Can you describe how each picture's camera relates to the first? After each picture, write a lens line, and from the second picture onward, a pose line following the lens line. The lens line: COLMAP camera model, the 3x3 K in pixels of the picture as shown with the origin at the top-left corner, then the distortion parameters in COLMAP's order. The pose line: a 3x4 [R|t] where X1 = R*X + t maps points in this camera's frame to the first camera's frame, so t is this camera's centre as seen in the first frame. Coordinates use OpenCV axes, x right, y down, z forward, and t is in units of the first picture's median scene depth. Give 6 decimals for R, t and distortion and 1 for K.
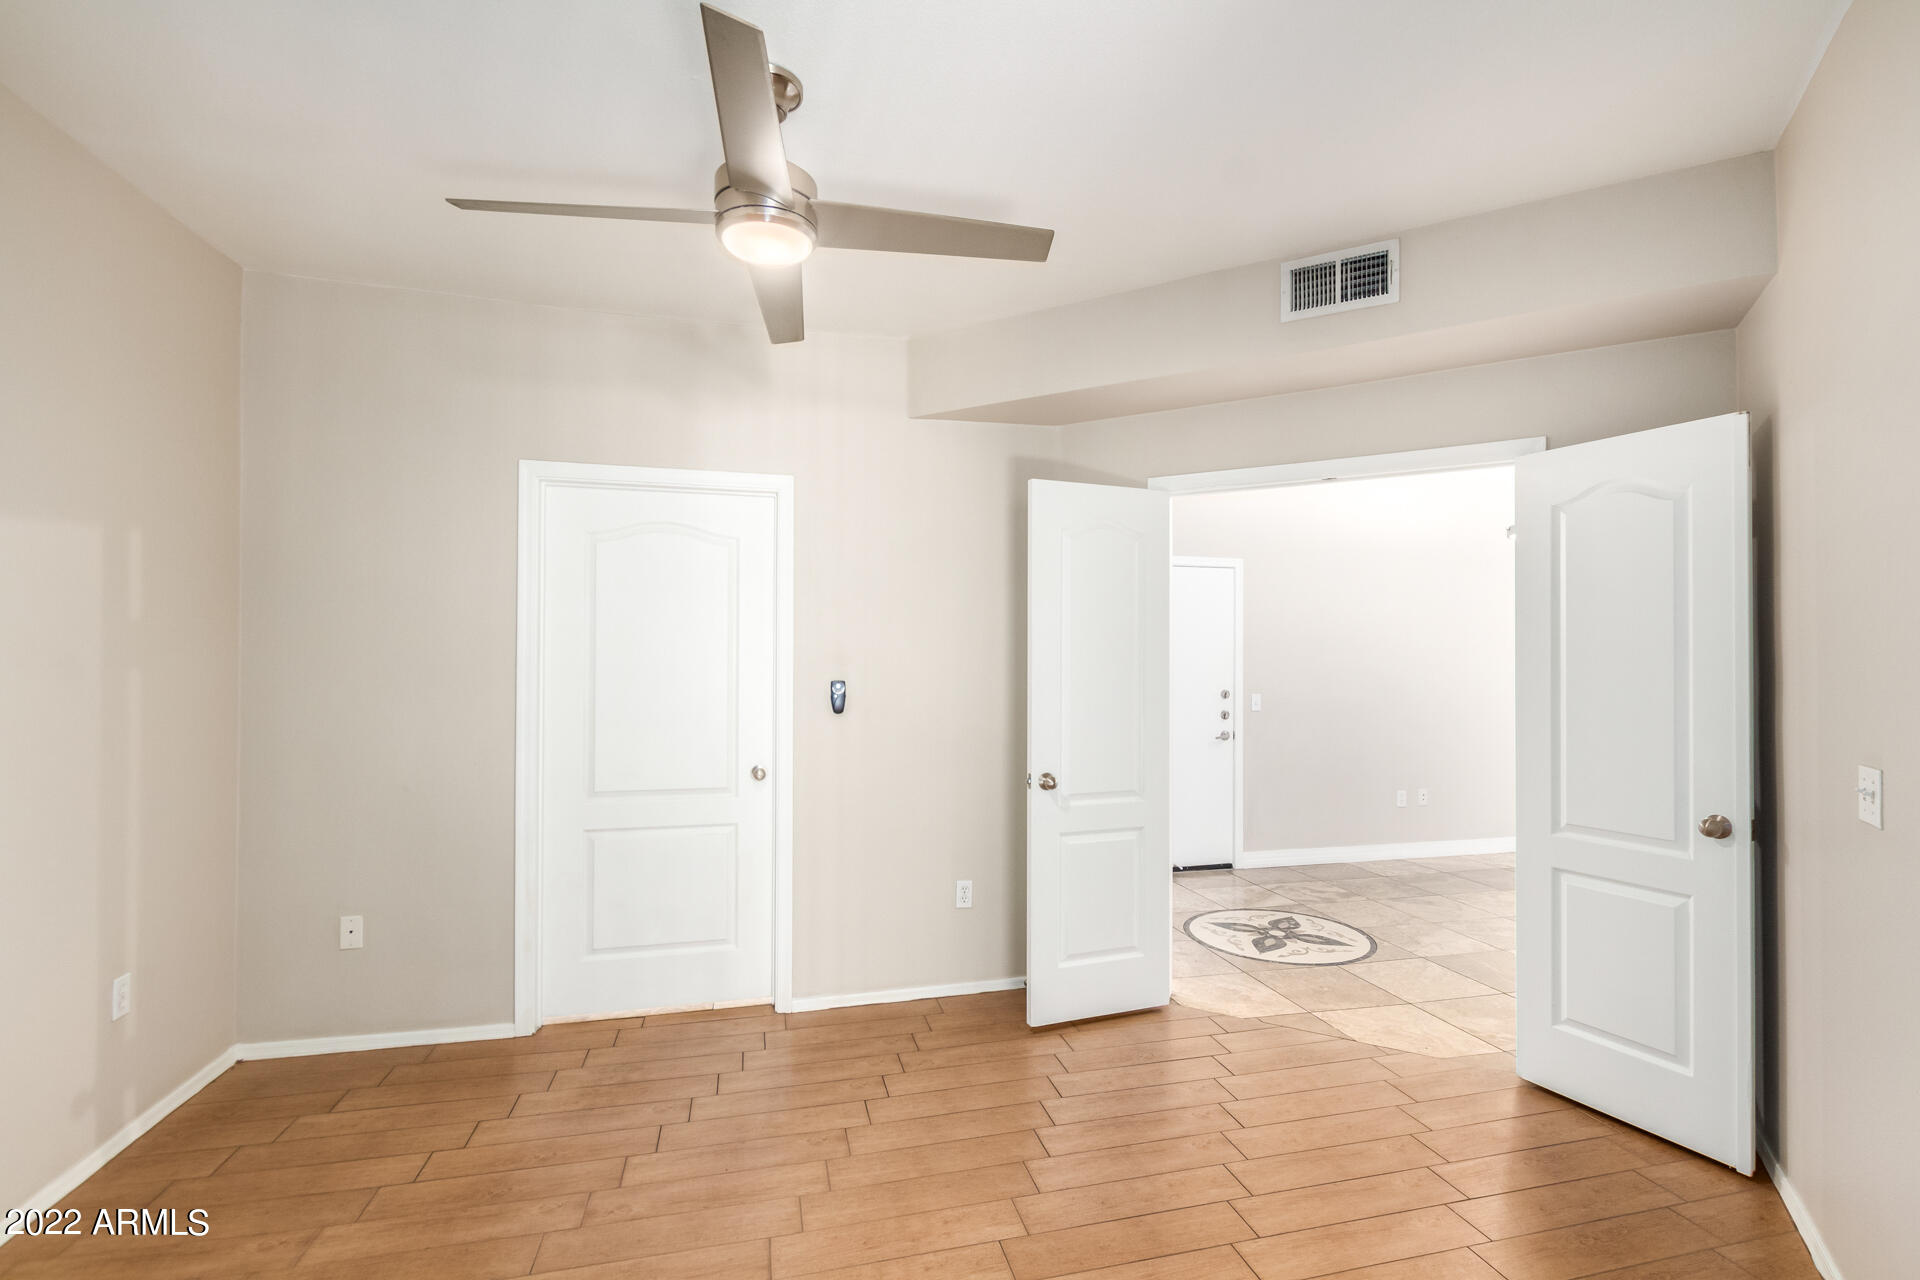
lens RADIAL K [[894.4, 0, 962.1], [0, 894.4, 653.7], [0, 0, 1]] dist [0.006086, 0.000242]
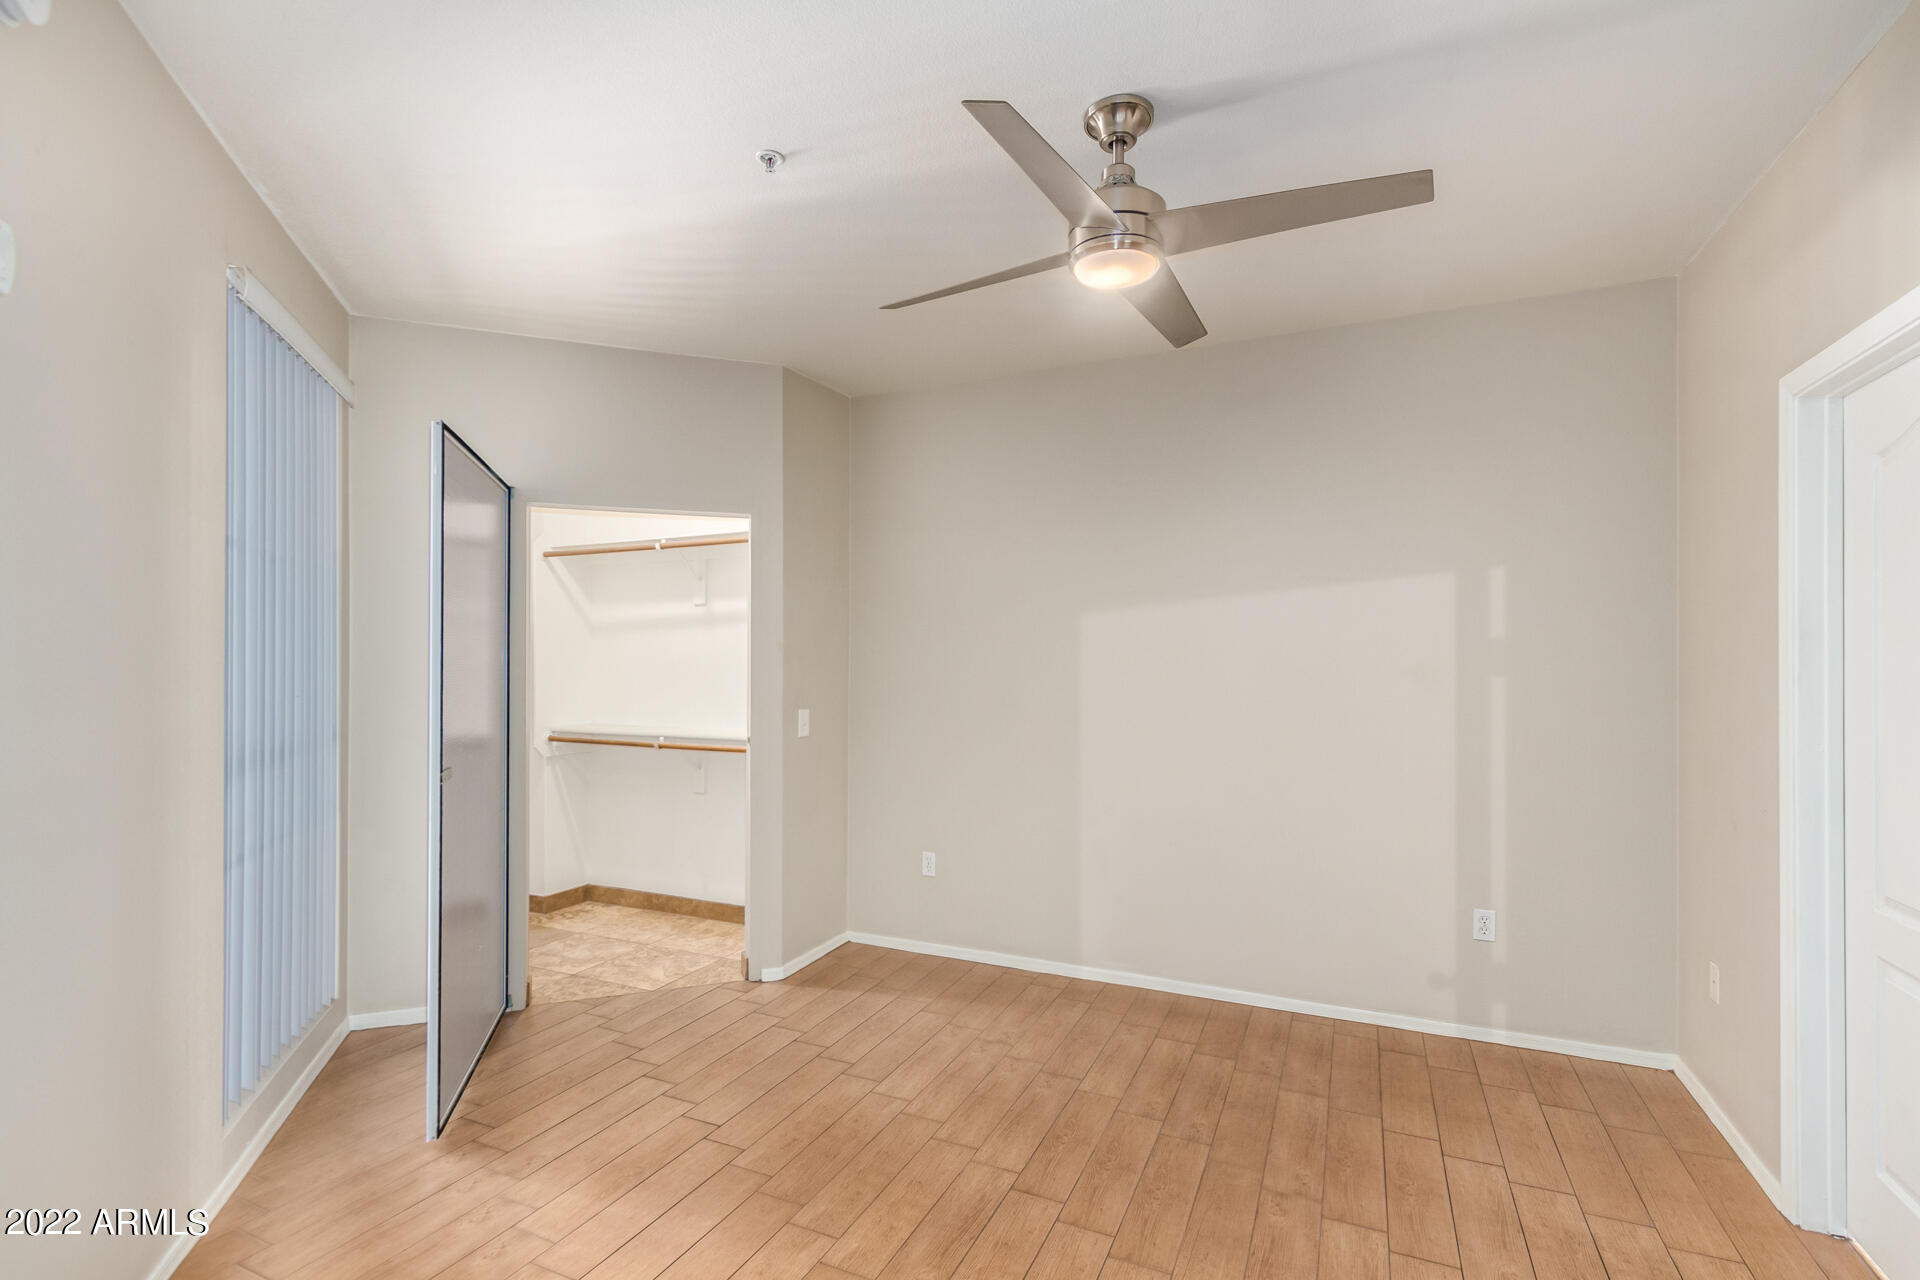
lens RADIAL K [[906.0, 0, 954.8], [0, 906.0, 663.3], [0, 0, 1]] dist [-0.000445, -0.000127]
pose [[-0.625044, -0.007870, -0.780550, 0.604504], [0.003949, 0.999904, -0.013244, 0.010859], [0.780579, -0.011361, -0.624953, 1.254307]]
